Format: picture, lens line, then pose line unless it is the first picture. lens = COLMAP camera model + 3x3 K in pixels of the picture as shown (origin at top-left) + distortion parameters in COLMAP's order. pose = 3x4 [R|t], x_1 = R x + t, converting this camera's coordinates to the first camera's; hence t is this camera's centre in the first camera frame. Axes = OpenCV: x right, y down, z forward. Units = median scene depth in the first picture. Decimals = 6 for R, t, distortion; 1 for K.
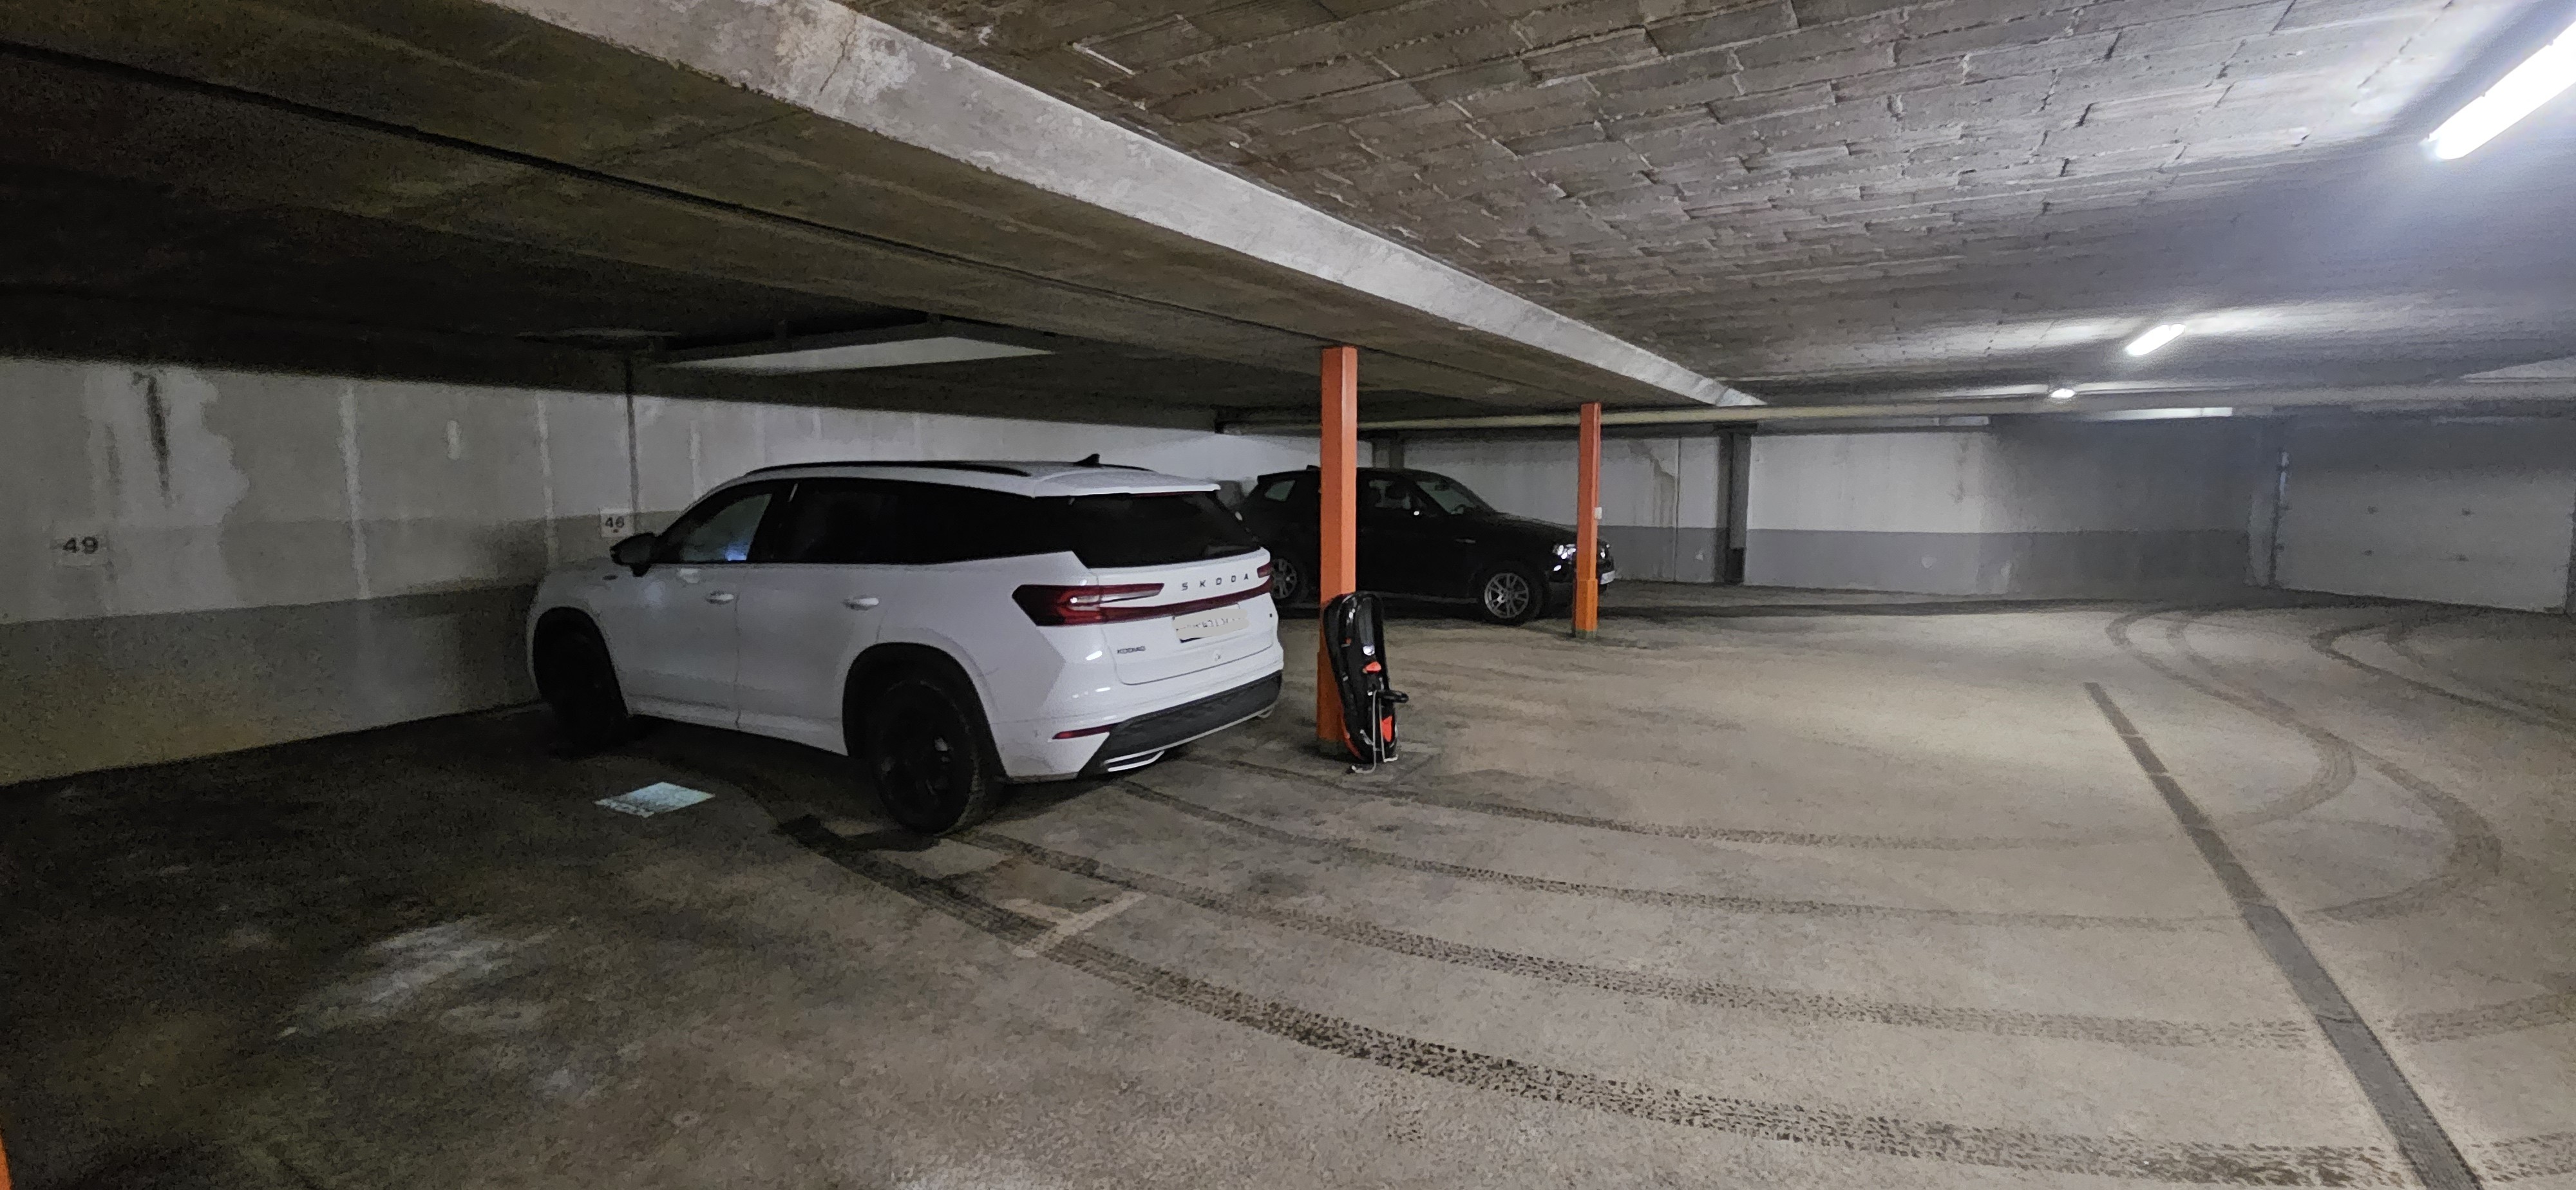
lens RADIAL K [[1062.9, 0, 1298.9], [0, 1062.9, 582.2], [0, 0, 1]] dist [0.003522, 0.000097]
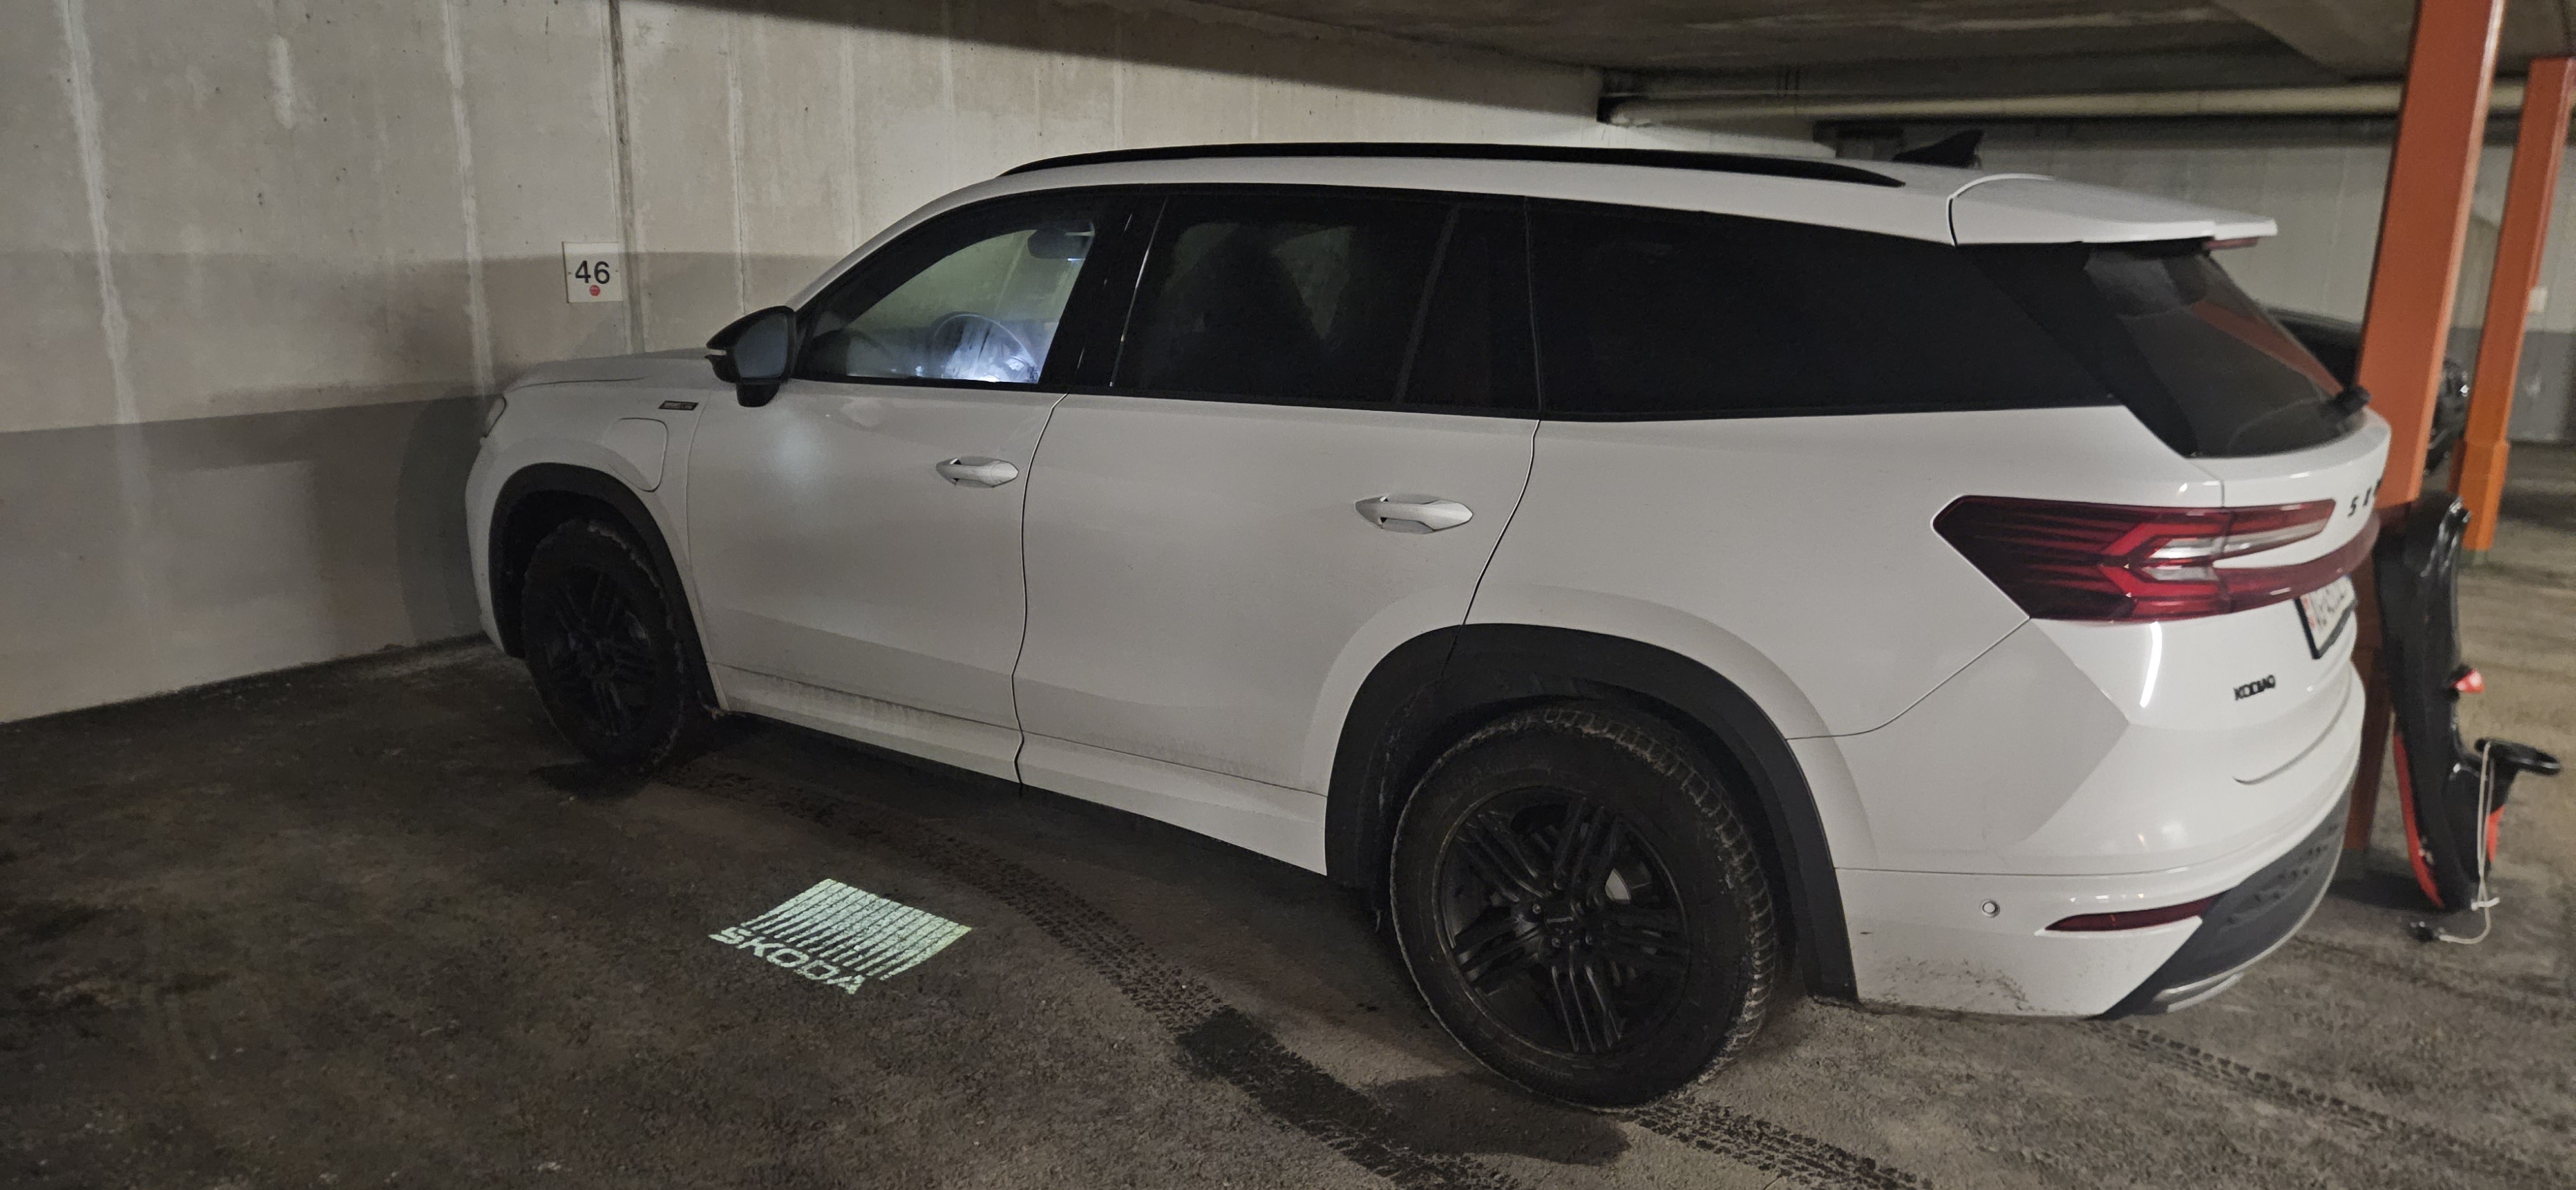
lens RADIAL K [[1715.8, 0, 1282.8], [0, 1715.8, 604.3], [0, 0, 1]] dist [0.041189, -0.001902]
pose [[0.995404, 0.042618, -0.085754, -0.344470], [-0.031570, 0.991490, 0.126297, -0.021706], [0.090407, -0.123010, 0.988279, 0.314443]]
